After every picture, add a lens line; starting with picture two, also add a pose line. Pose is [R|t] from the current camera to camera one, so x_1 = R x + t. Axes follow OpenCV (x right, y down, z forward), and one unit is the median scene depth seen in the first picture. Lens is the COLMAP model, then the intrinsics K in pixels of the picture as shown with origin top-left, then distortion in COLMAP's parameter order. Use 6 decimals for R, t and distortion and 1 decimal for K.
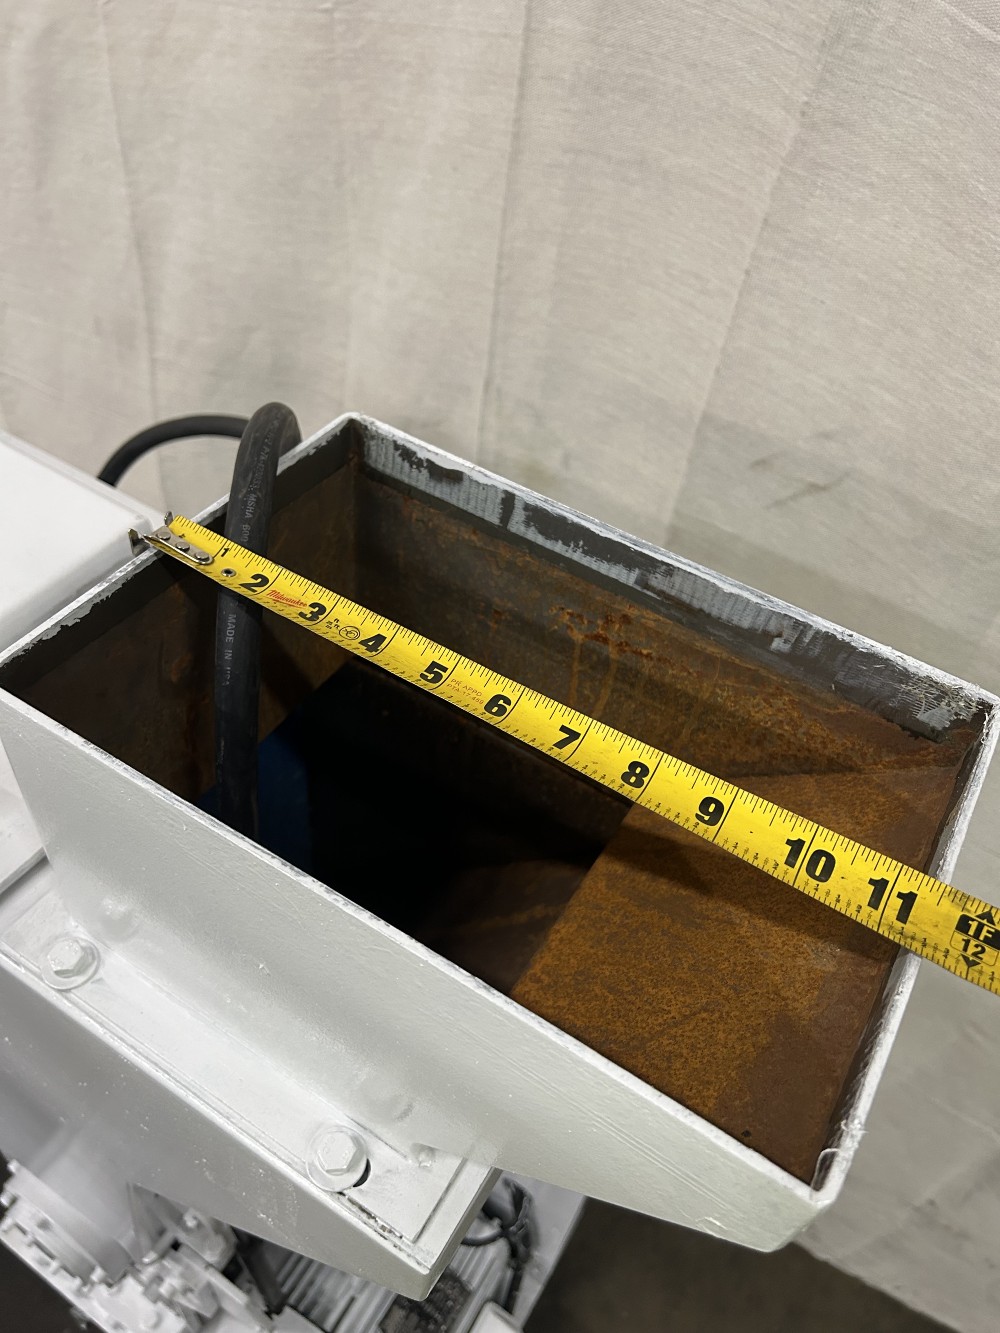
lens RADIAL K [[1011.2, 0, 475.4], [0, 1011.2, 662.3], [0, 0, 1]] dist [-0.007431, -0.026545]
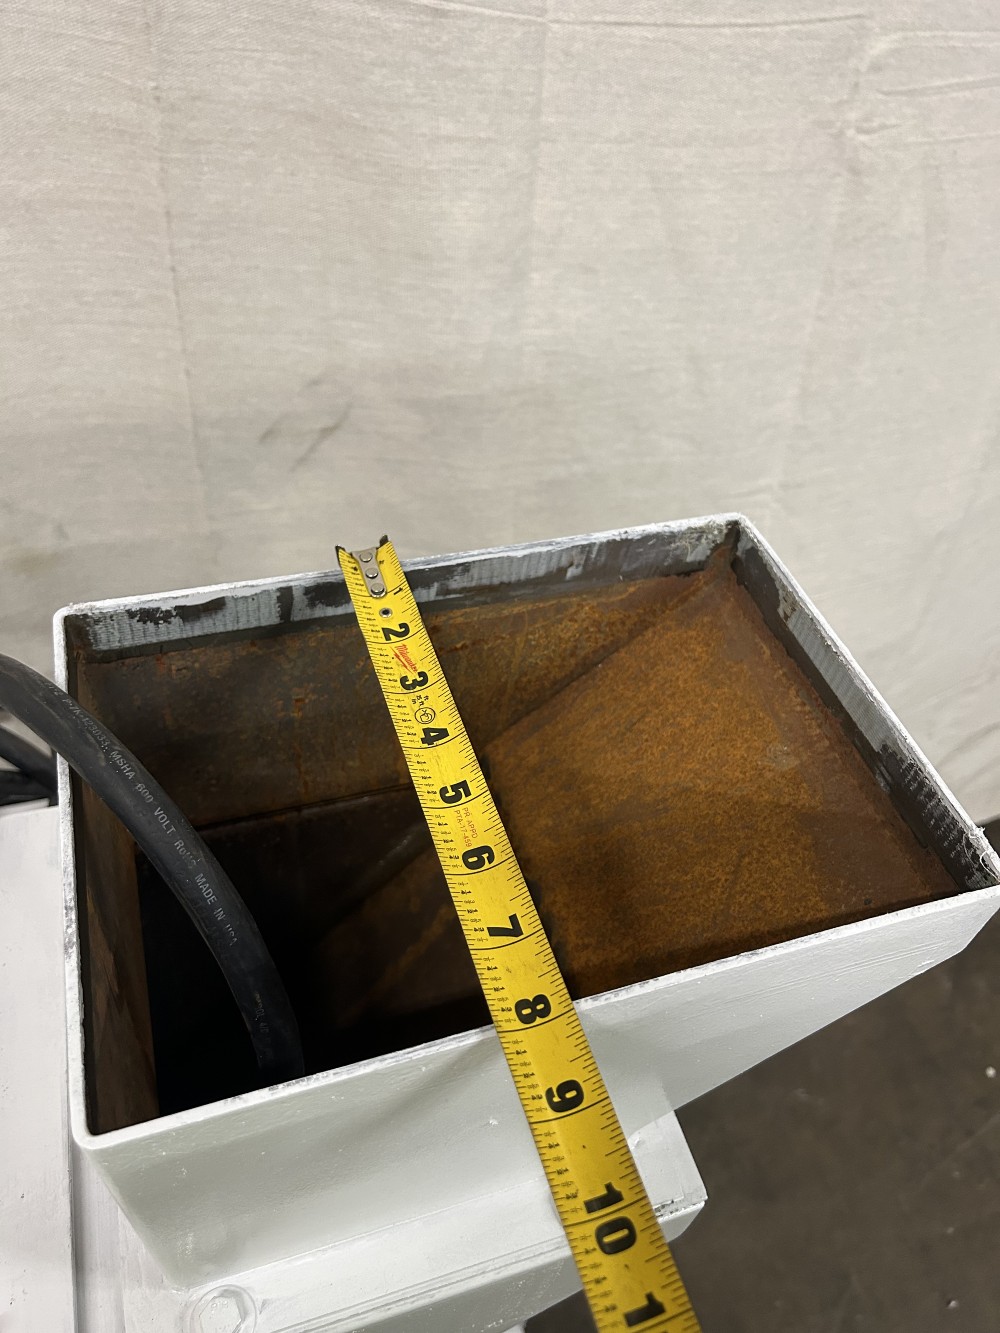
lens RADIAL K [[1023.5, 0, 500.0], [0, 1023.5, 666.5], [0, 0, 1]] dist [0.015694, -0.047617]
pose [[0.656039, -0.572775, 0.491468, -0.329927], [0.531985, 0.812851, 0.237204, -0.215836], [-0.535355, 0.105839, 0.837970, 0.084359]]
